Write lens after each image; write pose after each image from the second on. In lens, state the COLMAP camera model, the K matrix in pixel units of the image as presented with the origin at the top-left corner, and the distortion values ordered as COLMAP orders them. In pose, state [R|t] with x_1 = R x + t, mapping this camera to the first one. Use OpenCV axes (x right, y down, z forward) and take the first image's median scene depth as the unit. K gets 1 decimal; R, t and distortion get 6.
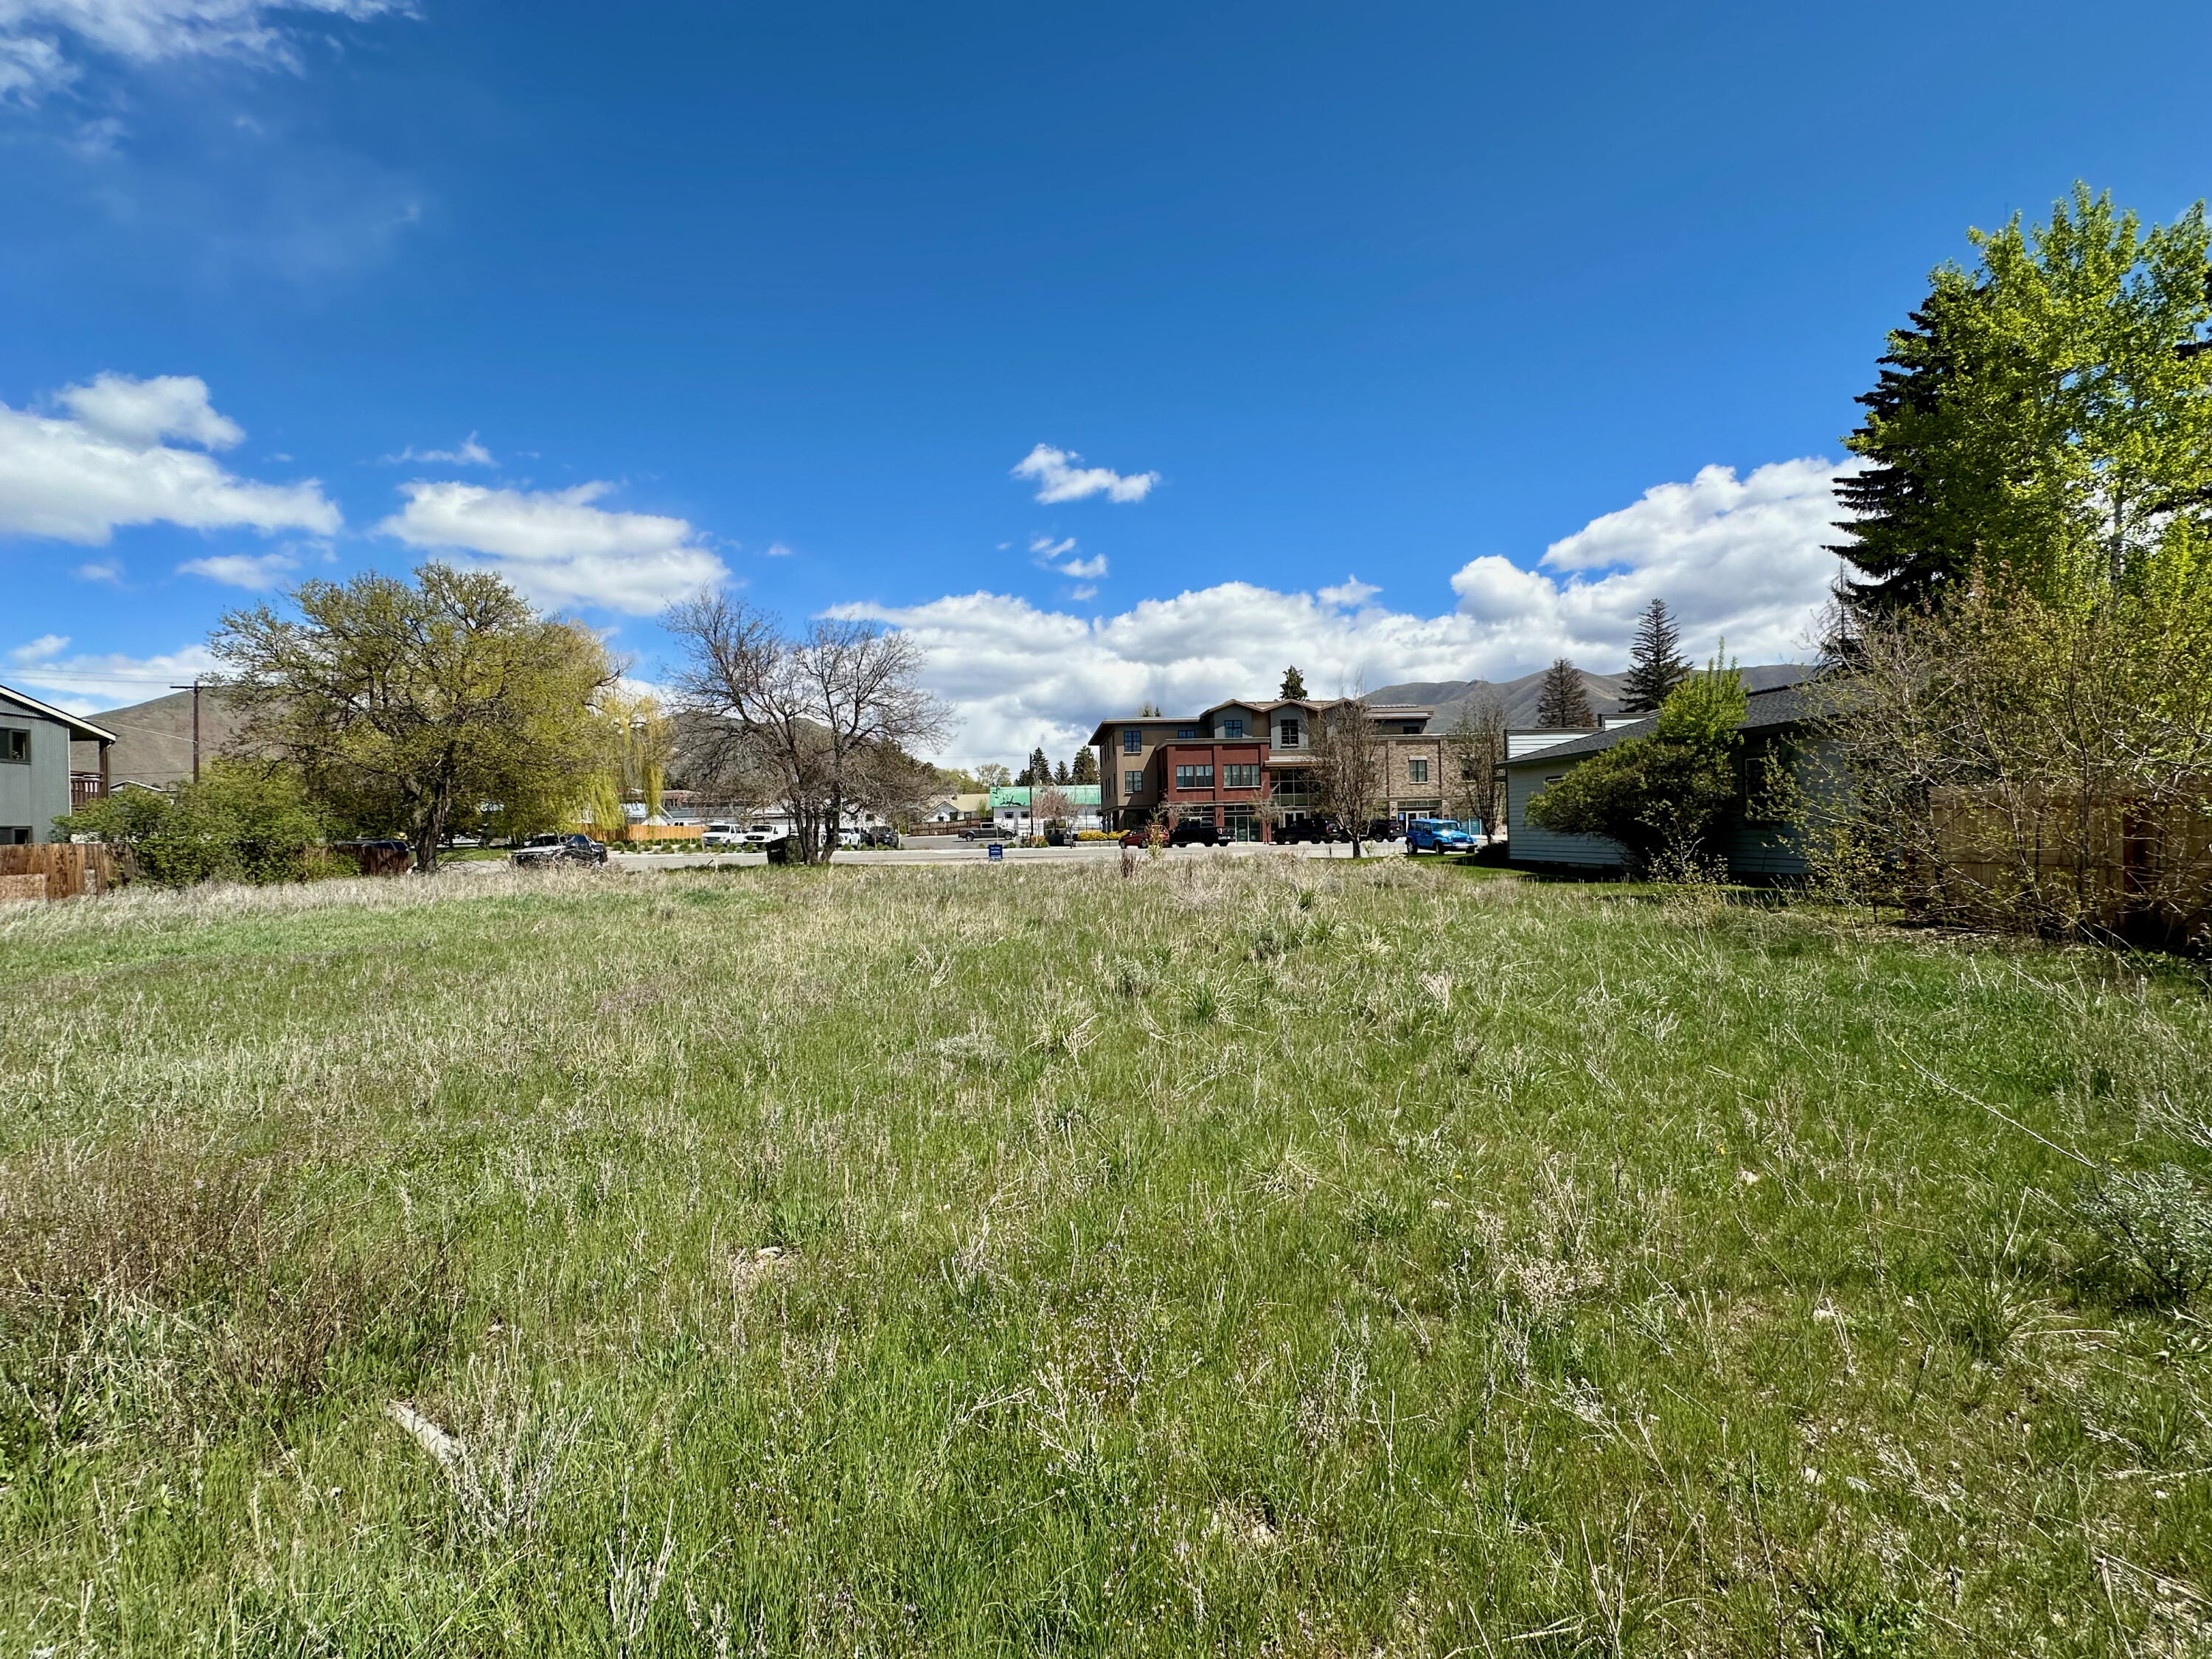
lens RADIAL K [[884.4, 0, 1106.9], [0, 884.4, 906.1], [0, 0, 1]] dist [0.000086, 0.000086]
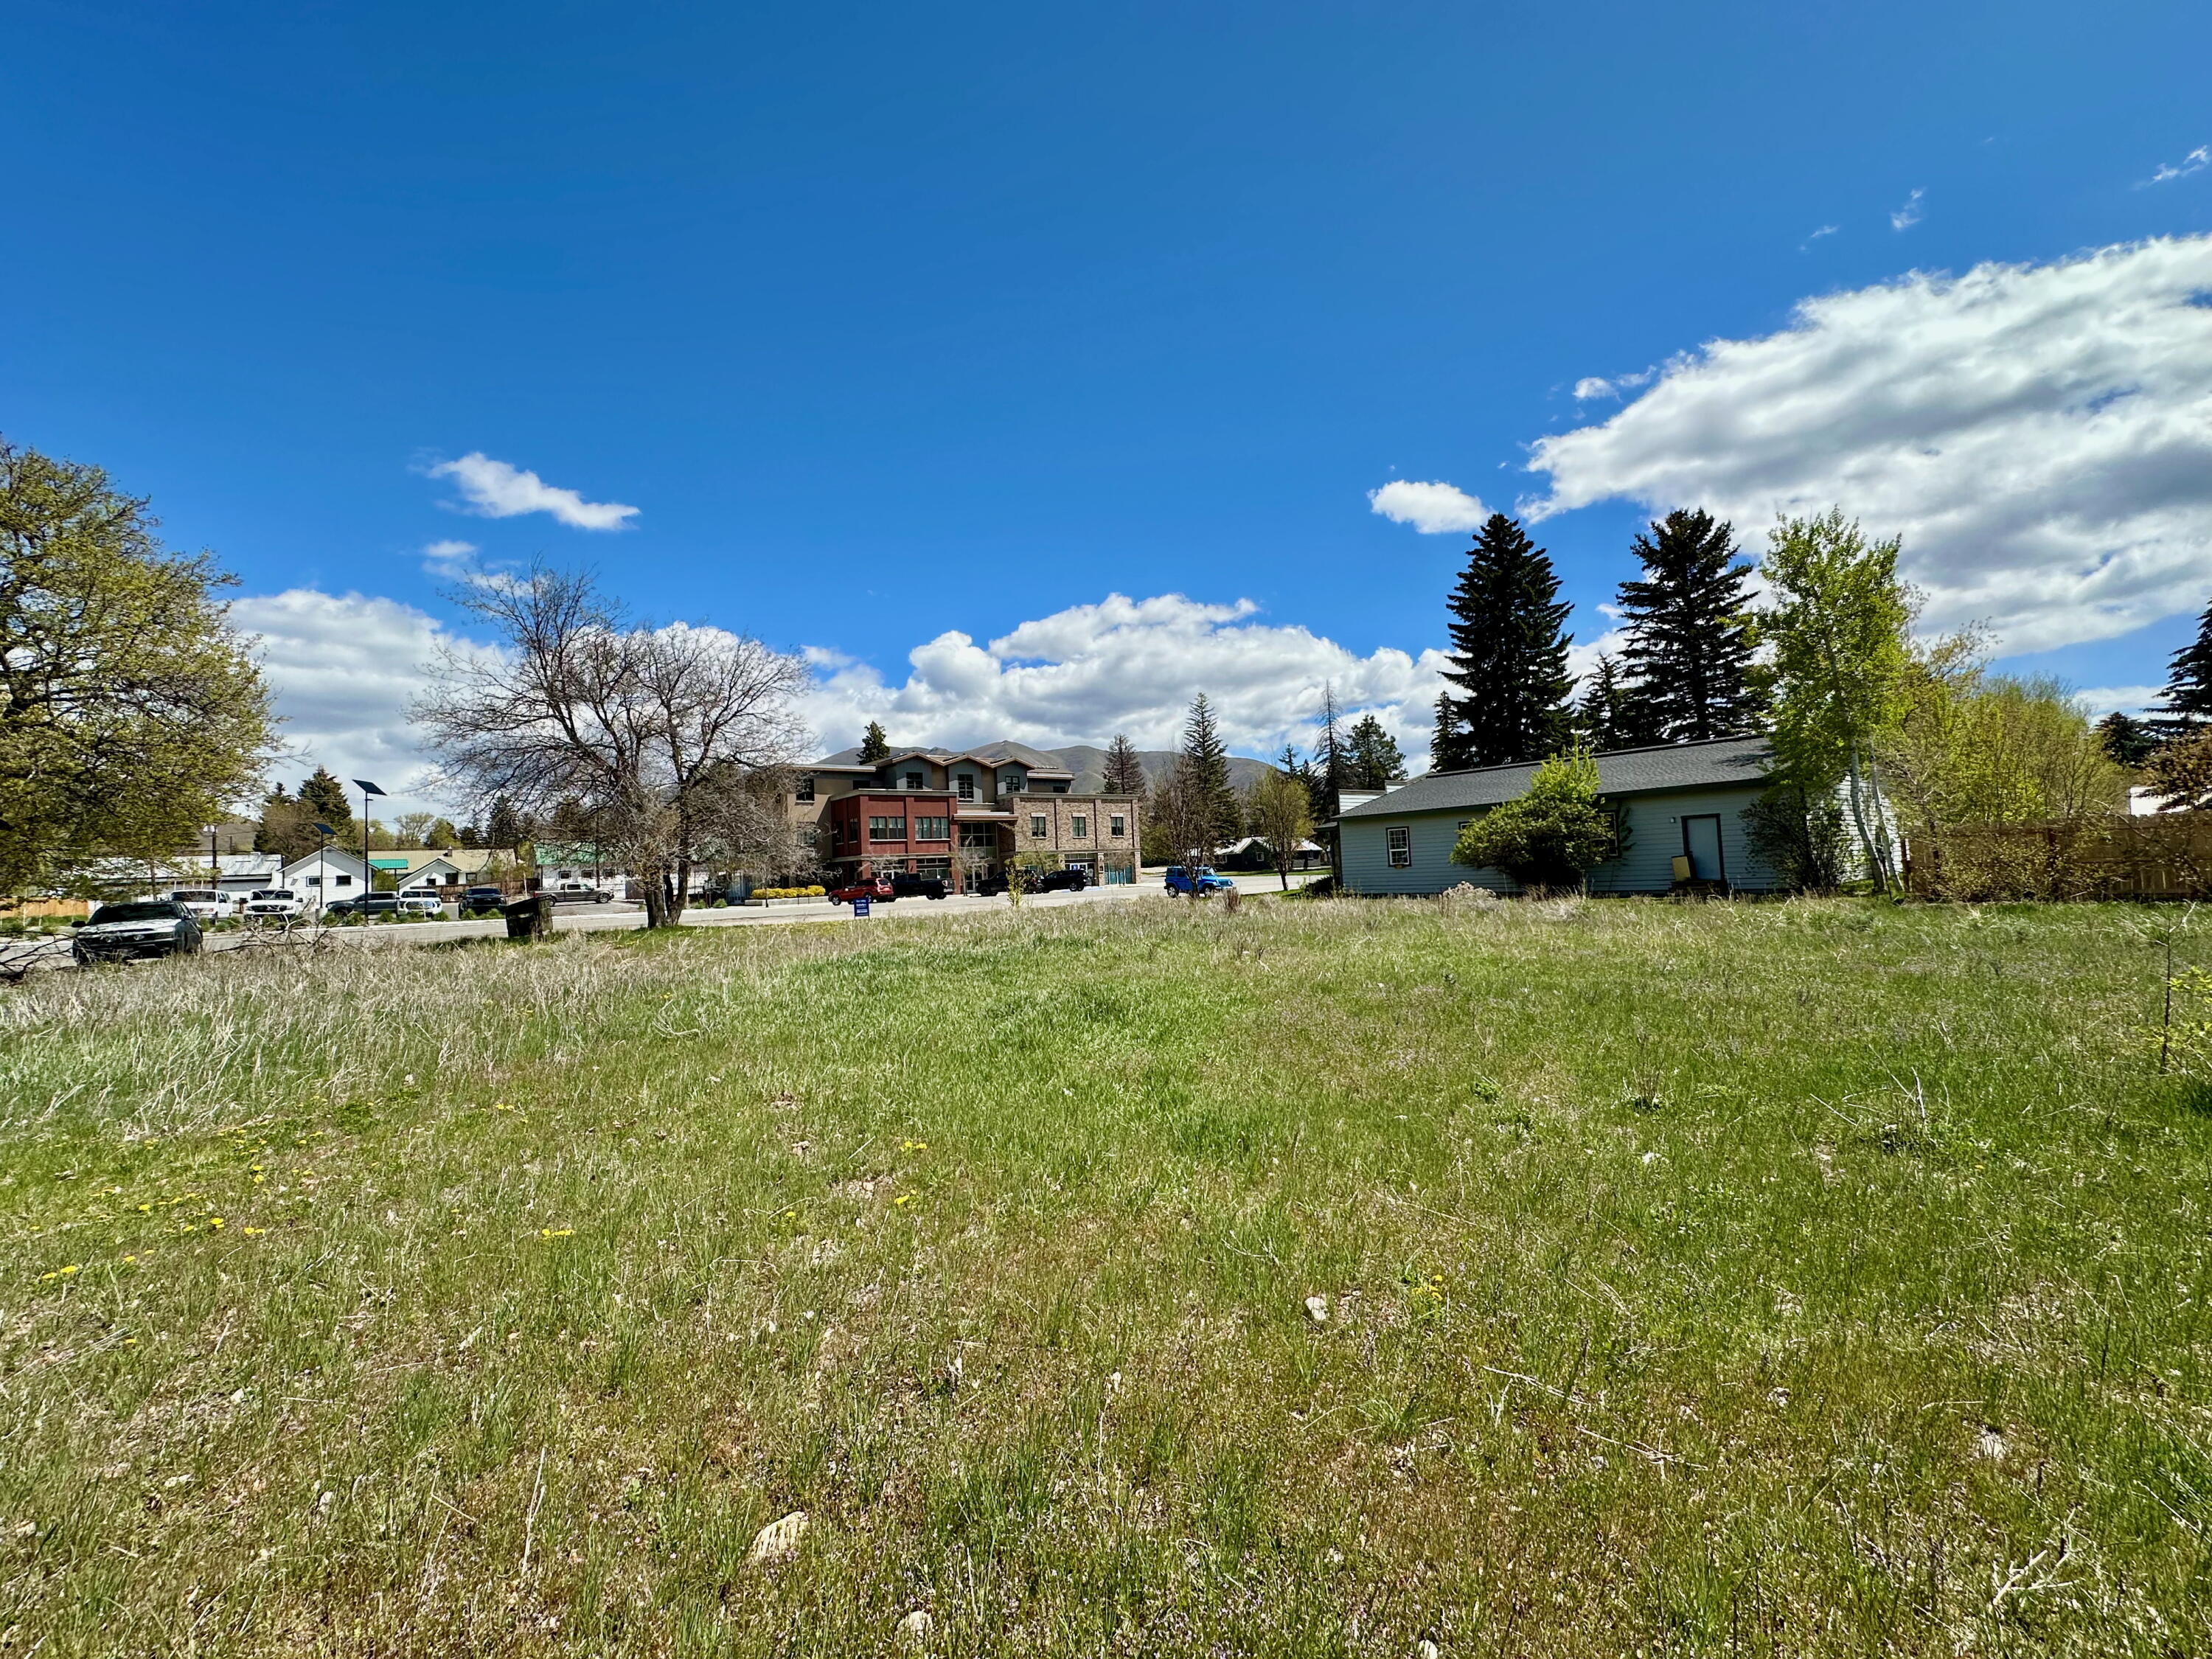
lens RADIAL K [[894.8, 0, 1106.0], [0, 894.8, 829.5], [0, 0, 1]] dist [-0.002115, 0.000970]
pose [[0.834285, 0.014424, 0.551144, -0.224658], [0.070228, 0.988735, -0.132182, -0.001412], [-0.546842, 0.148983, 0.823874, 0.073801]]
